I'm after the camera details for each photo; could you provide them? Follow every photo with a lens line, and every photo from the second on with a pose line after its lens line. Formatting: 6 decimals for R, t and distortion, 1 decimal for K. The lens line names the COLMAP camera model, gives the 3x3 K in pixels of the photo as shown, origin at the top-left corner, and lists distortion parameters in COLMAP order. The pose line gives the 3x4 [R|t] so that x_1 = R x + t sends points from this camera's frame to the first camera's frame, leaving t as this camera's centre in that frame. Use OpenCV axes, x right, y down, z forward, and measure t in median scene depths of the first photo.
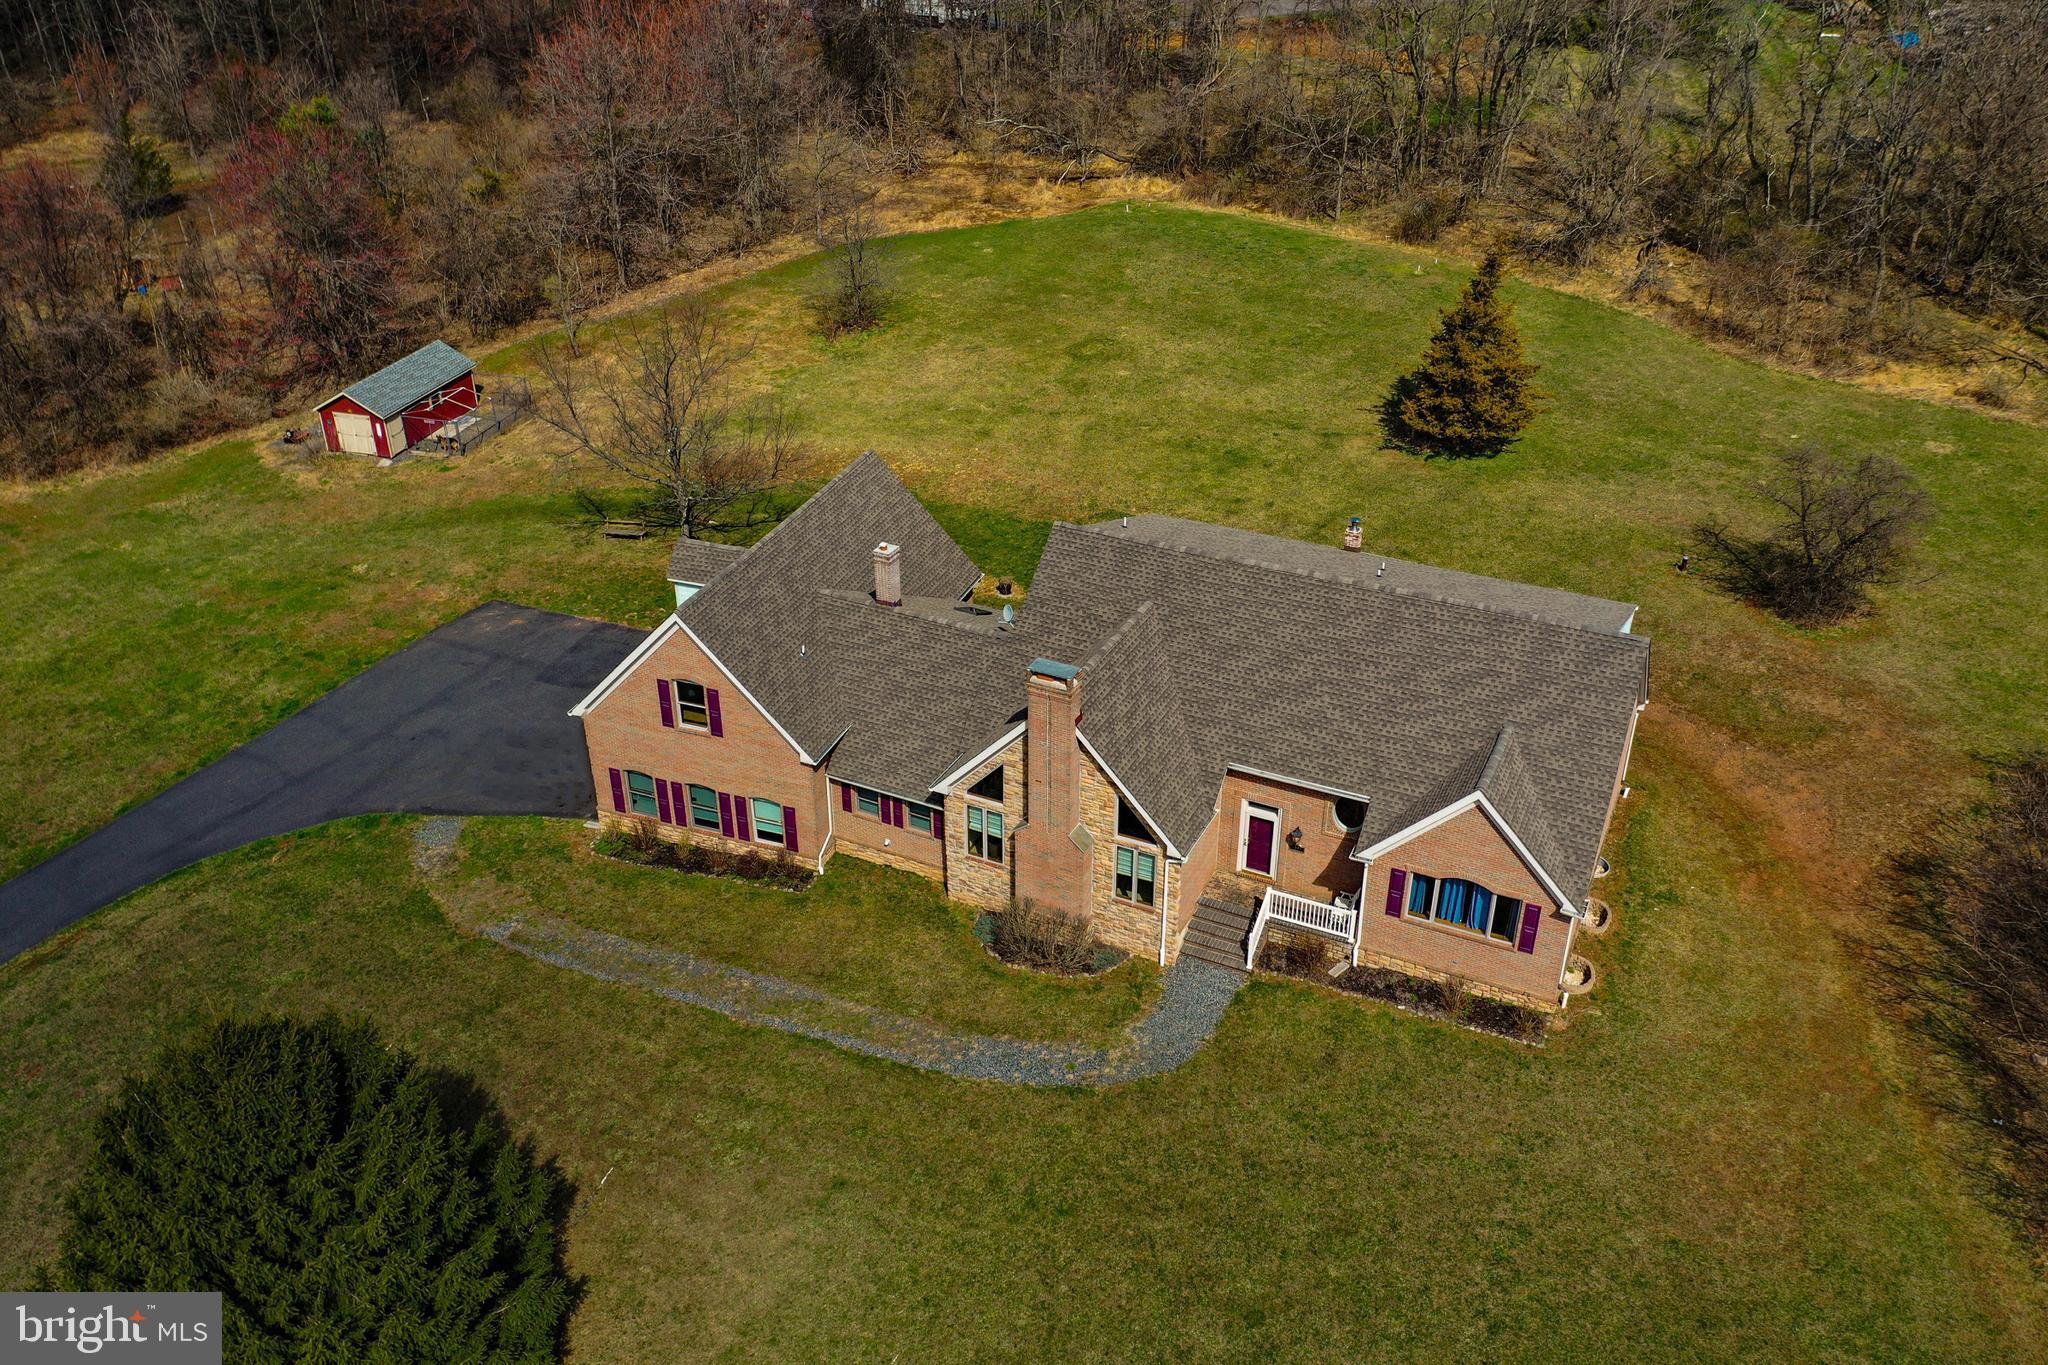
lens RADIAL K [[1610.5, 0, 1025.7], [0, 1610.5, 676.1], [0, 0, 1]] dist [-0.005037, -0.005929]
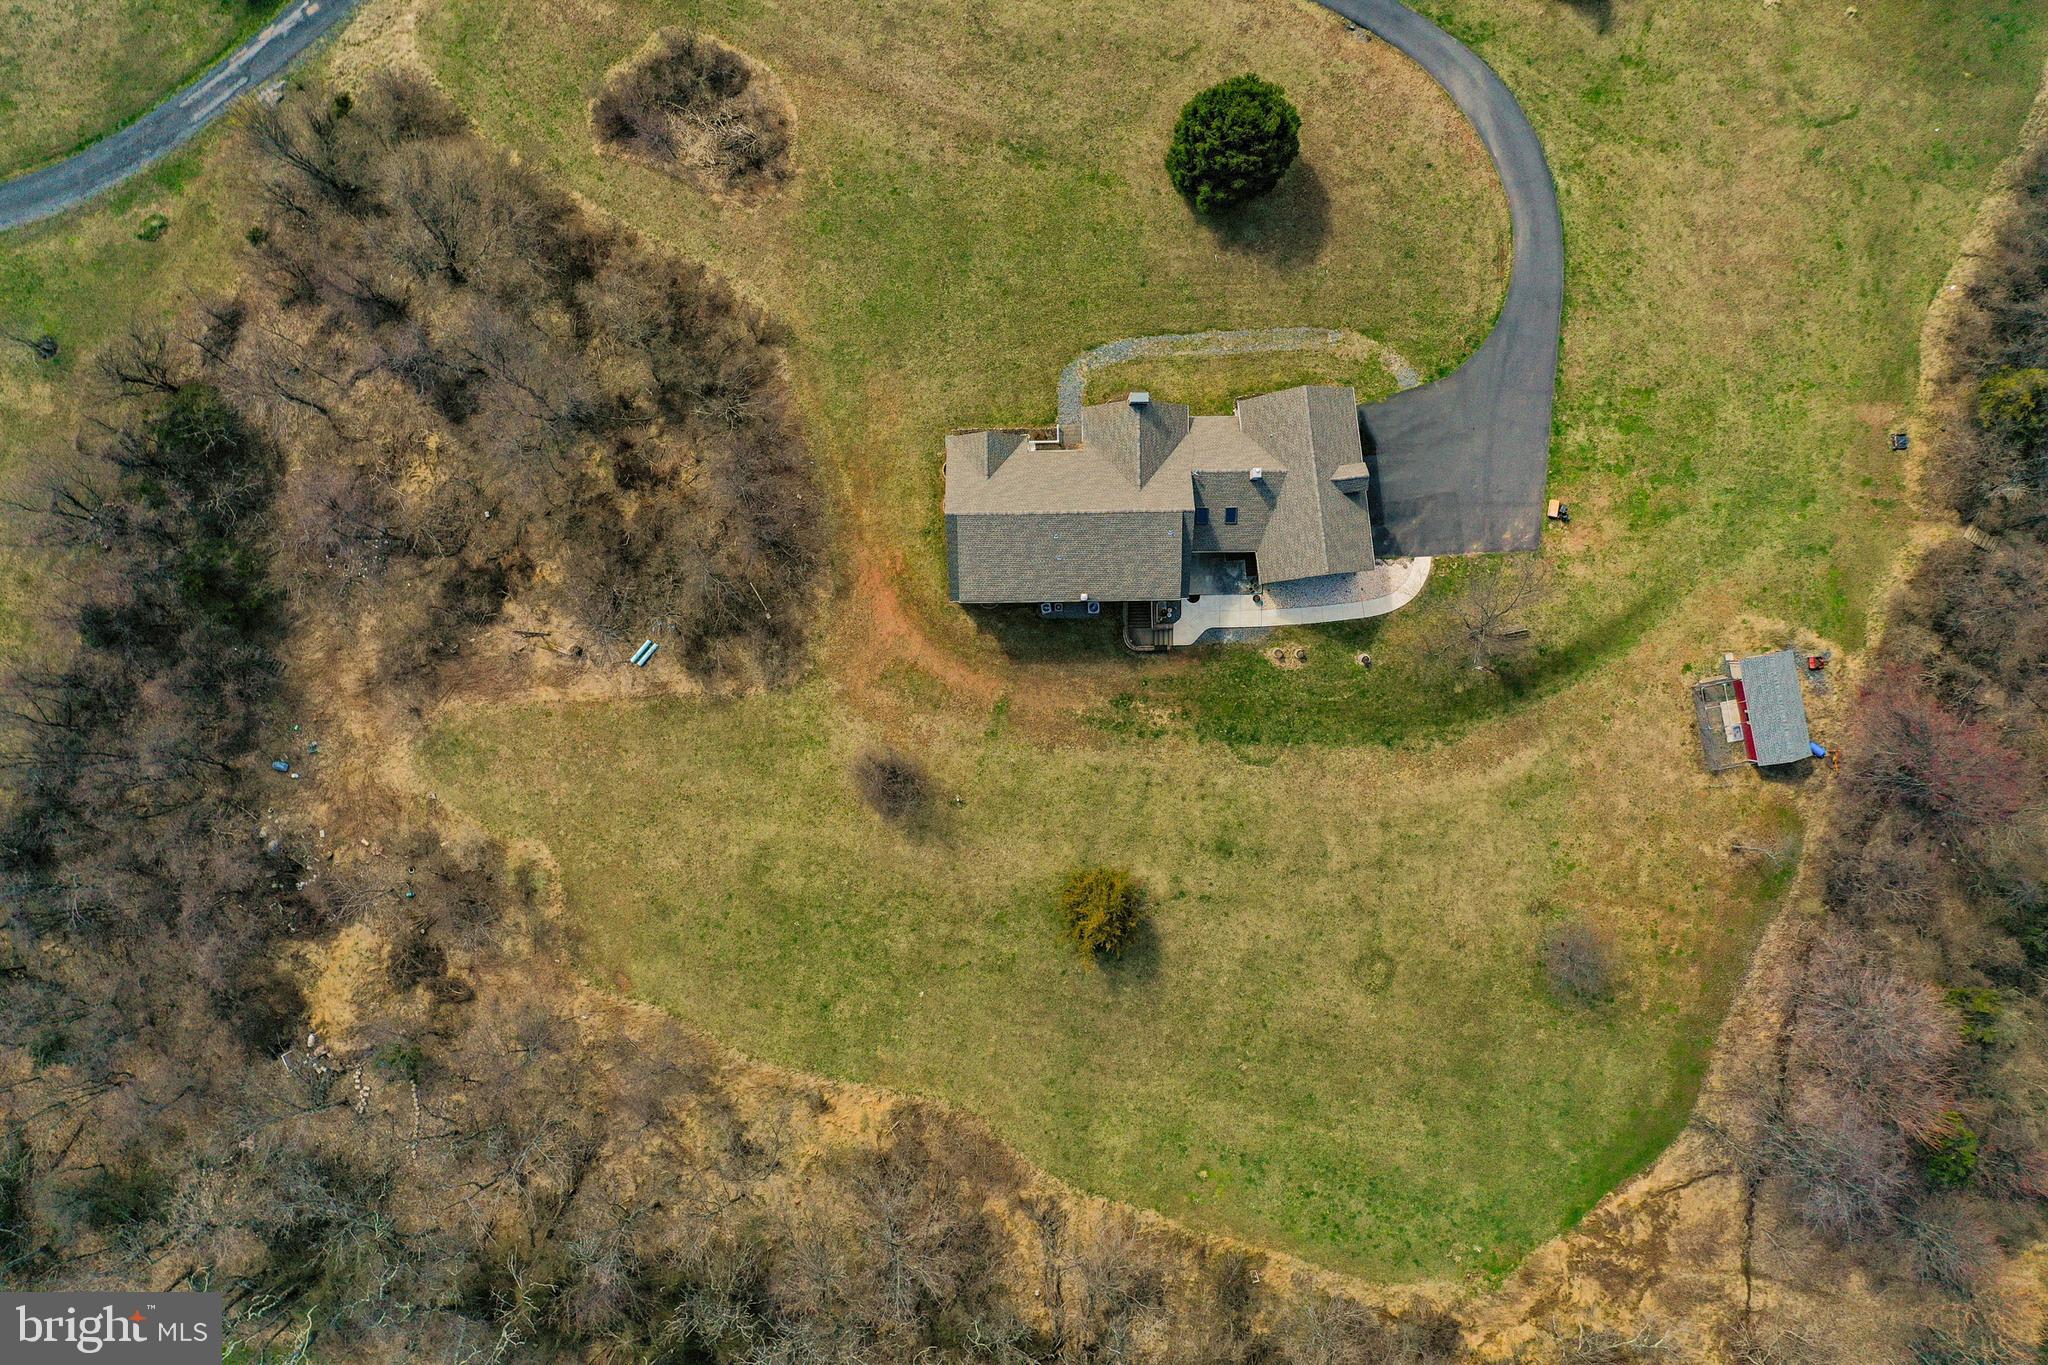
lens RADIAL K [[1610.5, 0, 1026.0], [0, 1610.5, 681.1], [0, 0, 1]] dist [-0.005037, -0.005929]
pose [[-0.890152, 0.455359, 0.016663, 0.217352], [-0.221151, -0.463709, 0.857943, -1.509937], [0.398399, 0.760014, 0.513475, -0.057489]]
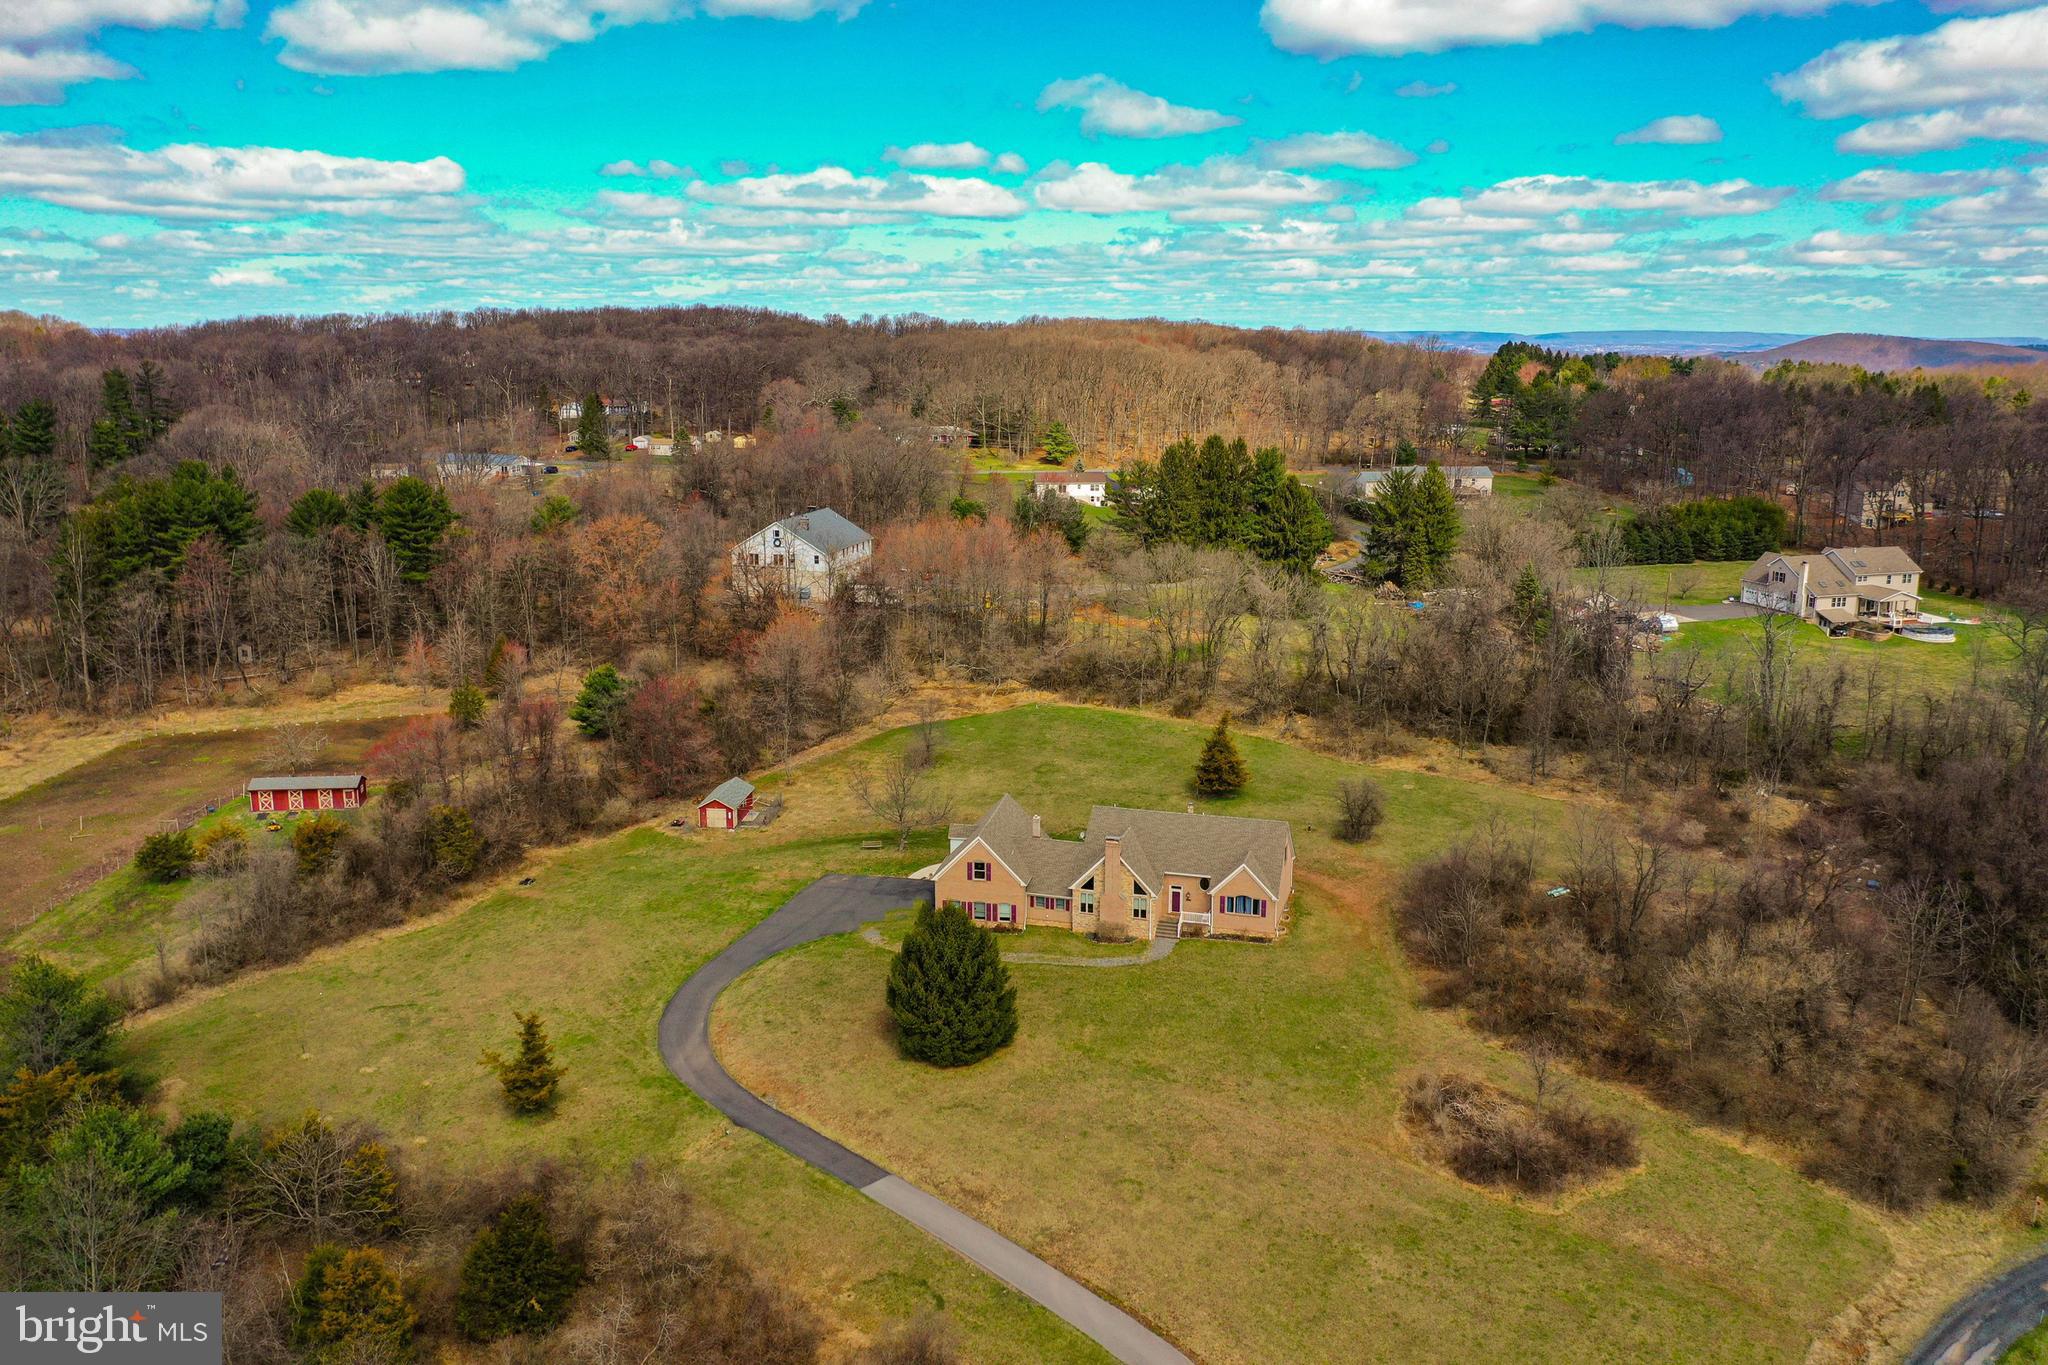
lens RADIAL K [[1610.5, 0, 1029.4], [0, 1610.5, 678.7], [0, 0, 1]] dist [-0.005037, -0.005929]
pose [[0.984595, -0.030830, 0.172114, -0.422747], [0.081194, 0.952387, -0.293882, 0.381614], [-0.154858, 0.303329, 0.940218, -1.287297]]
